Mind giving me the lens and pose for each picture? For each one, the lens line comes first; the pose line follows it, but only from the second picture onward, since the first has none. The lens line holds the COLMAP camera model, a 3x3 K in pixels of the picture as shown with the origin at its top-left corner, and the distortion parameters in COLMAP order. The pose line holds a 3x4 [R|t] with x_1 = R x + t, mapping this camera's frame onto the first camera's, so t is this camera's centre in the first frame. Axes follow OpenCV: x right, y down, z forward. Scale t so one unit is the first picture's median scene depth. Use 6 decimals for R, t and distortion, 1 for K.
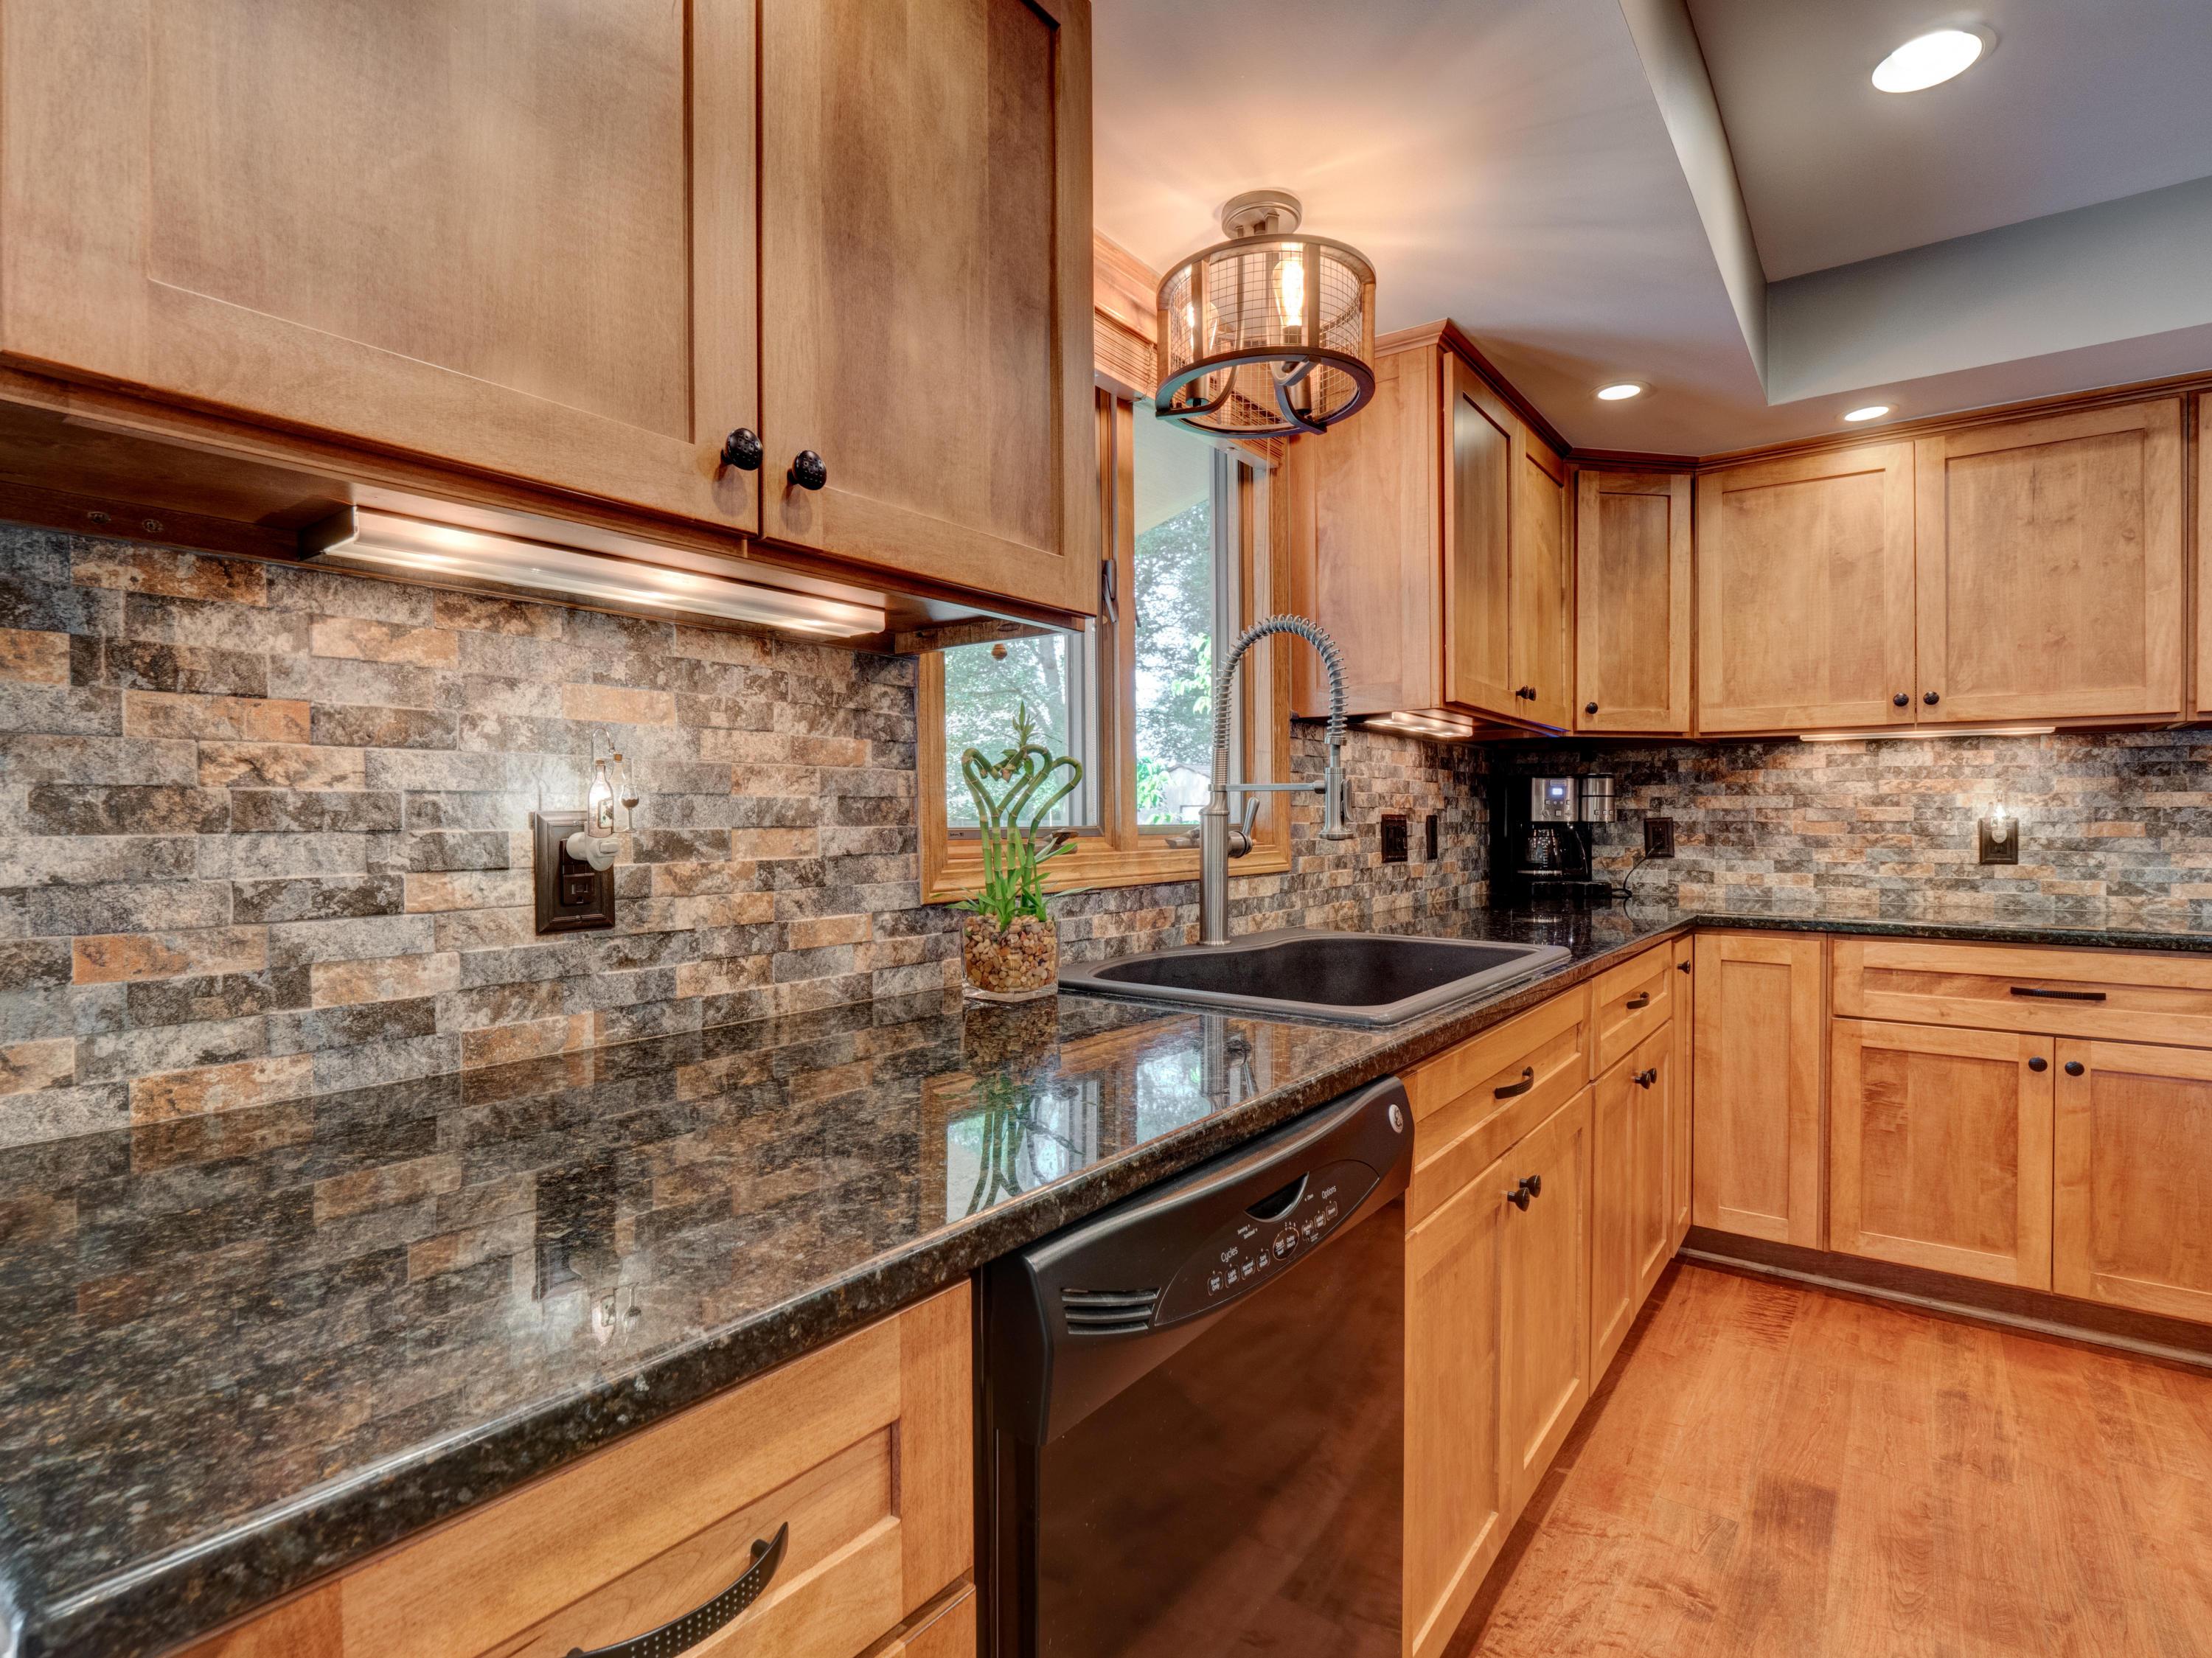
lens RADIAL K [[1101.1, 0, 1063.2], [0, 1101.1, 833.3], [0, 0, 1]] dist [-0.030977, 0.008635]
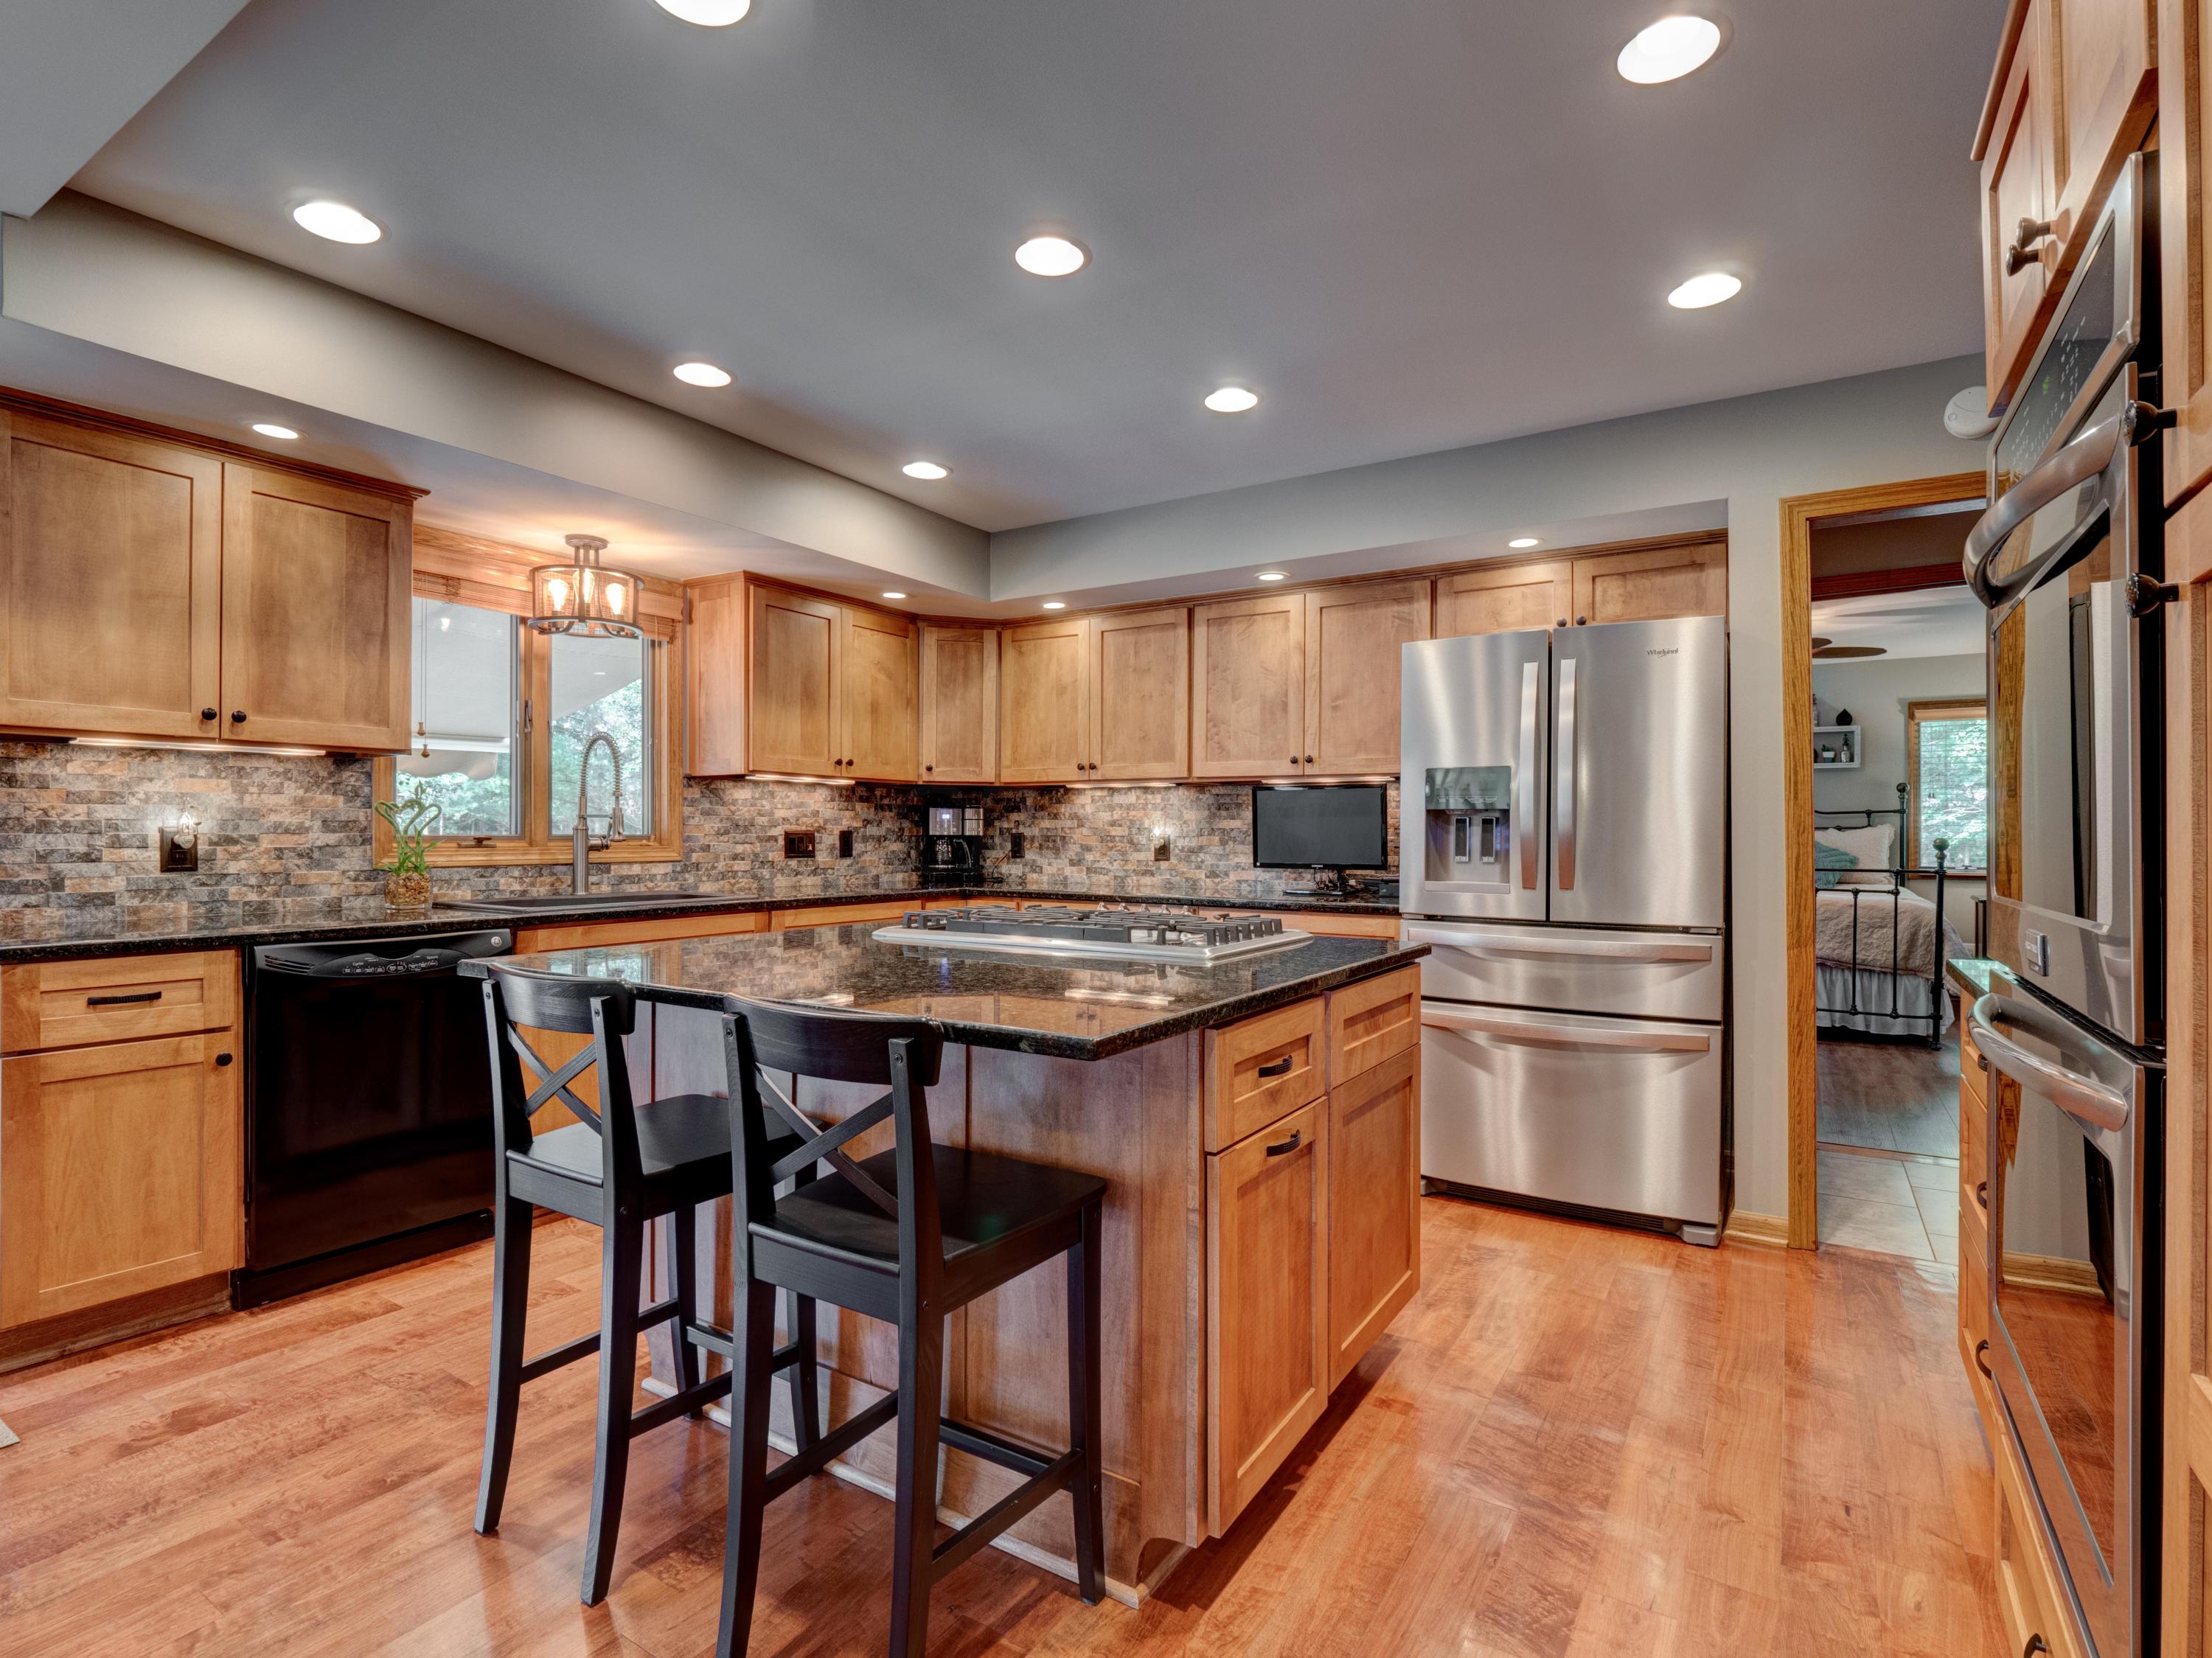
lens RADIAL K [[1084.0, 0, 1094.5], [0, 1084.0, 825.1], [0, 0, 1]] dist [-0.003172, -0.014818]
pose [[0.995094, 0.006380, 0.098729, 0.704597], [-0.004292, 0.999763, -0.021346, 0.010596], [-0.098842, 0.020817, 0.994885, -0.846408]]
